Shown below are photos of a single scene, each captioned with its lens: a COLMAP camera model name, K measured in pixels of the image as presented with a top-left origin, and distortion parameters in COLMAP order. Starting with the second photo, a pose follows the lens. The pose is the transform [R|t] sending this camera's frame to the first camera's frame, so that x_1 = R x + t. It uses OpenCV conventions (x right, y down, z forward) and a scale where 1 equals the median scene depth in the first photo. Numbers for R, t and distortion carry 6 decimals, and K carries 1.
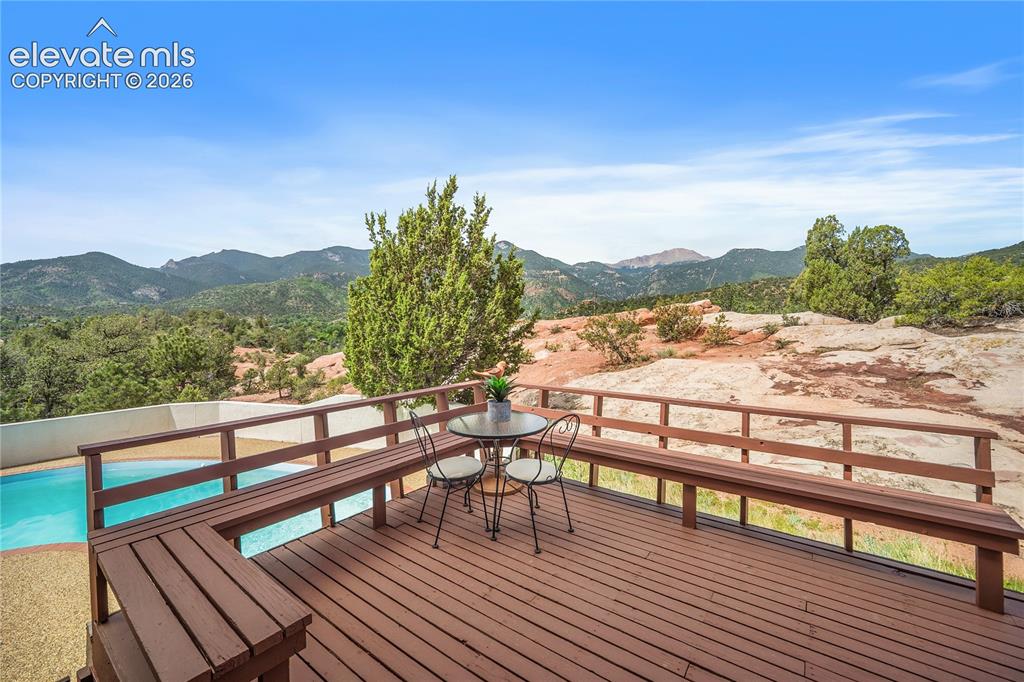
lens RADIAL K [[411.4, 0, 508.1], [0, 411.4, 337.1], [0, 0, 1]] dist [0.000180, 0.055253]
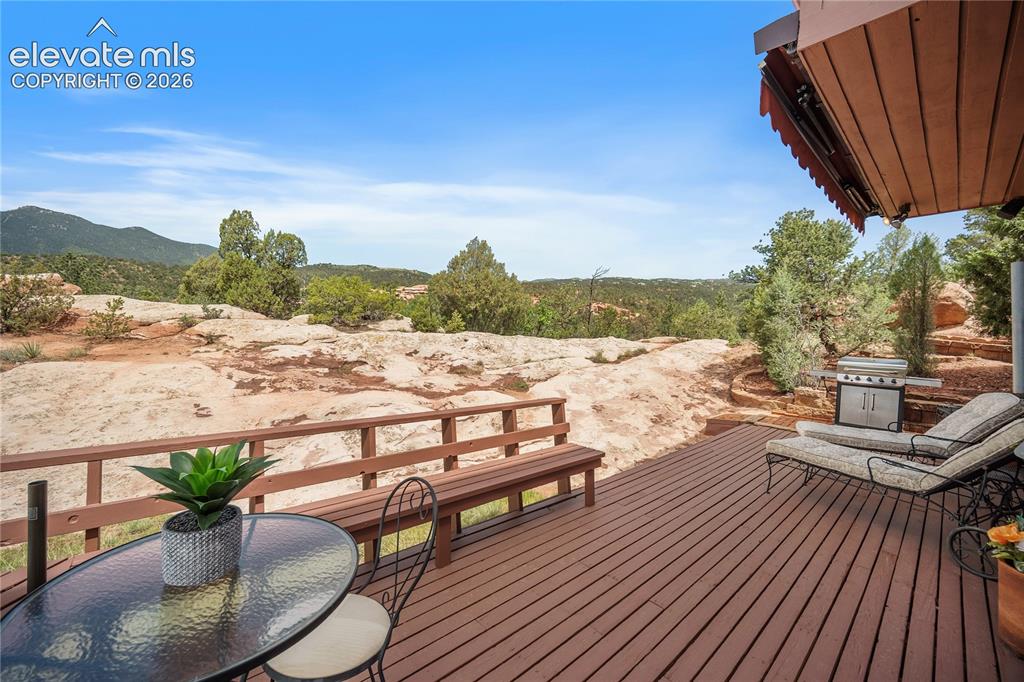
lens RADIAL K [[416.7, 0, 514.7], [0, 416.7, 339.9], [0, 0, 1]] dist [-0.001169, 0.000681]
pose [[0.209817, -0.006486, 0.977719, -0.090706], [-0.019120, 0.999760, 0.010735, -0.002735], [-0.977554, -0.020946, 0.209643, 0.181302]]
